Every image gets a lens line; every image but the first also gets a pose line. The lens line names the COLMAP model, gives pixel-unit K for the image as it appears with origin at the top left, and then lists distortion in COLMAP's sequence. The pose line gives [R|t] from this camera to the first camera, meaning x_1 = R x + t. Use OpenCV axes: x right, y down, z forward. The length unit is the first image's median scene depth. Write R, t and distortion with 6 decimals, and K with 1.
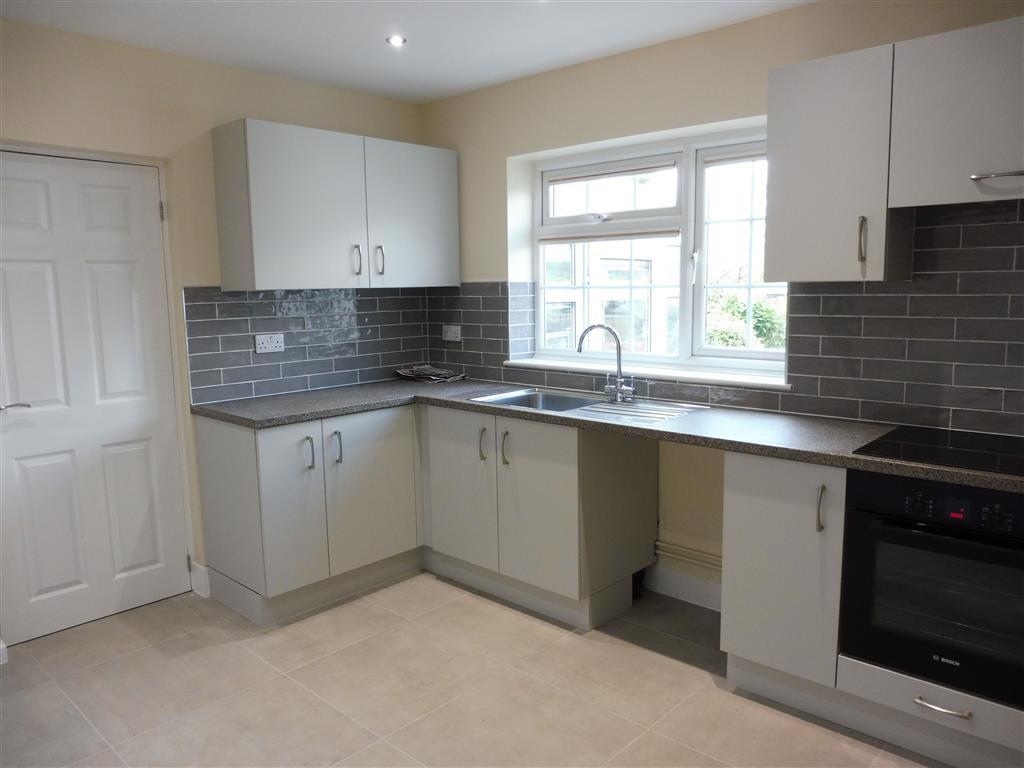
lens RADIAL K [[752.0, 0, 512.0], [0, 752.0, 384.0], [0, 0, 1]] dist [-0.005767, -0.002483]
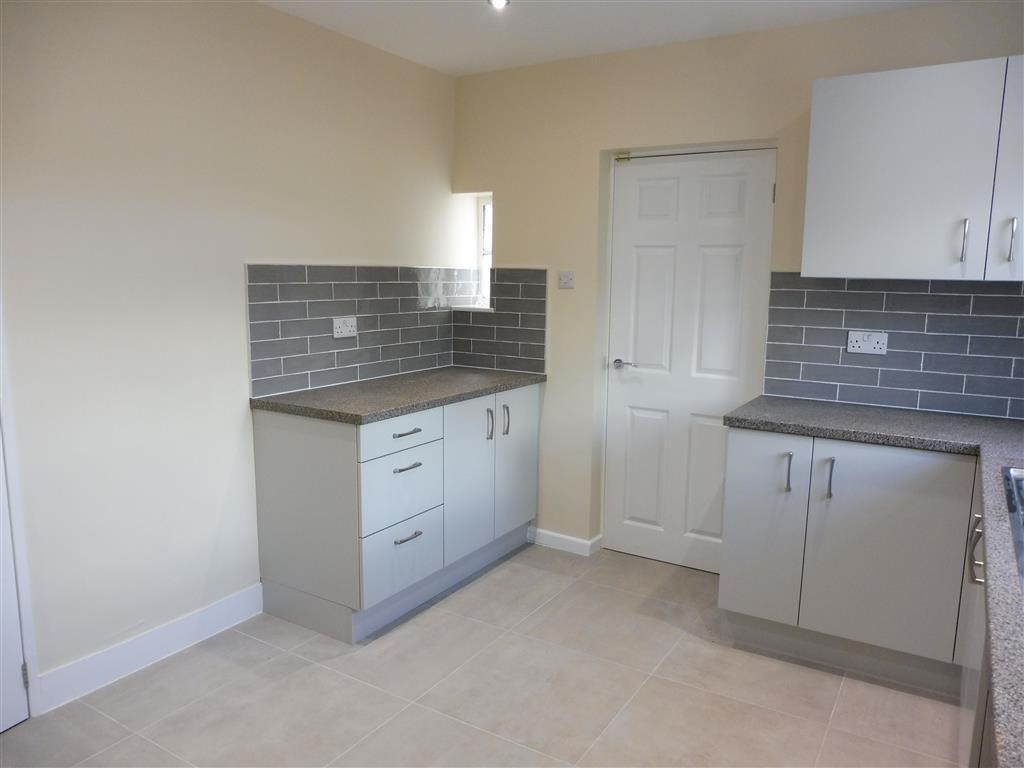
lens RADIAL K [[752.0, 0, 512.0], [0, 752.0, 384.0], [0, 0, 1]] dist [-0.005767, -0.002483]
pose [[0.210534, 0.166603, -0.963285, 0.452500], [-0.147897, 0.979457, 0.137076, -0.072834], [0.966334, 0.113607, 0.230850, 0.484645]]
